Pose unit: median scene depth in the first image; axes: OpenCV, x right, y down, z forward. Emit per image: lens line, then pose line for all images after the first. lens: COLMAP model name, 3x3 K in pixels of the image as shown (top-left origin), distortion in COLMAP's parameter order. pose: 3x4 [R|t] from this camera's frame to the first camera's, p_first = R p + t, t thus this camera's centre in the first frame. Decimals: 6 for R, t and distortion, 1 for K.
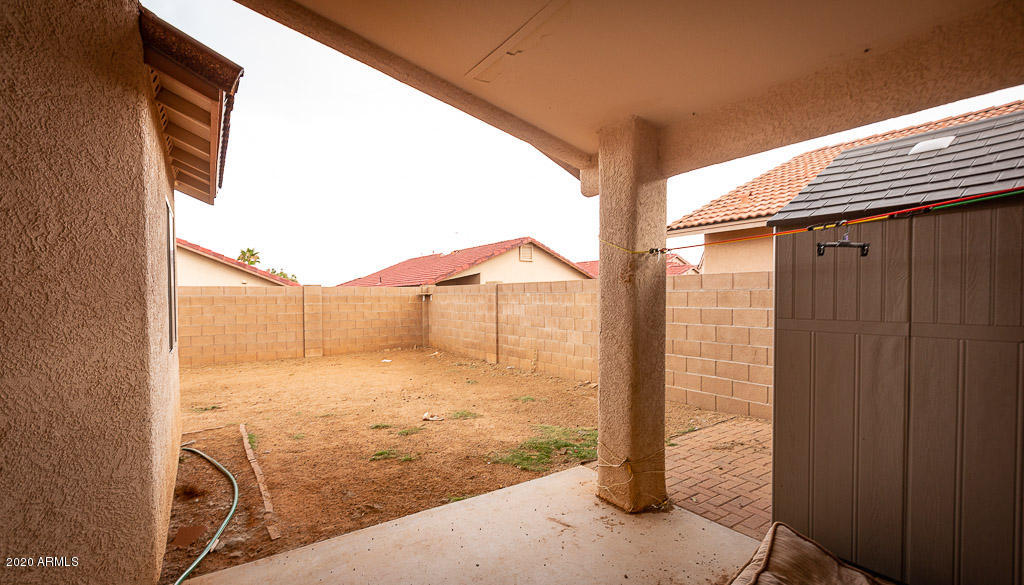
lens RADIAL K [[483.8, 0, 511.8], [0, 483.8, 296.8], [0, 0, 1]] dist [0.000119, 0.000003]
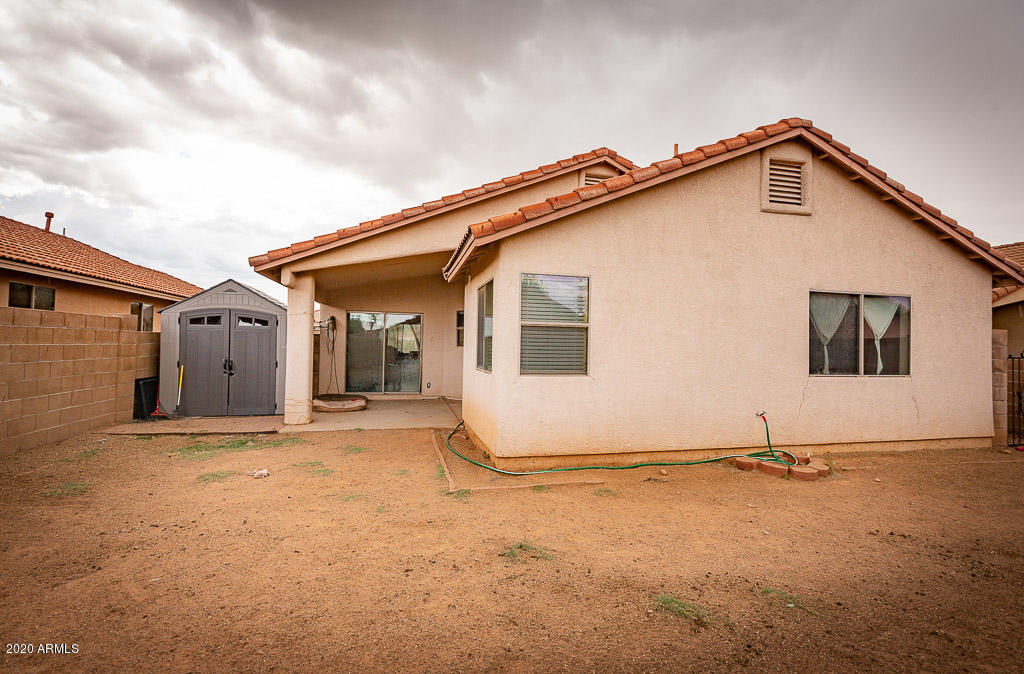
lens RADIAL K [[476.3, 0, 513.0], [0, 476.3, 339.4], [0, 0, 1]] dist [-0.034589, 0.008064]
pose [[-0.941084, -0.009667, 0.338035, -0.910564], [-0.013111, 0.999883, -0.007907, 0.007065], [-0.337919, -0.011873, -0.941100, 1.697534]]
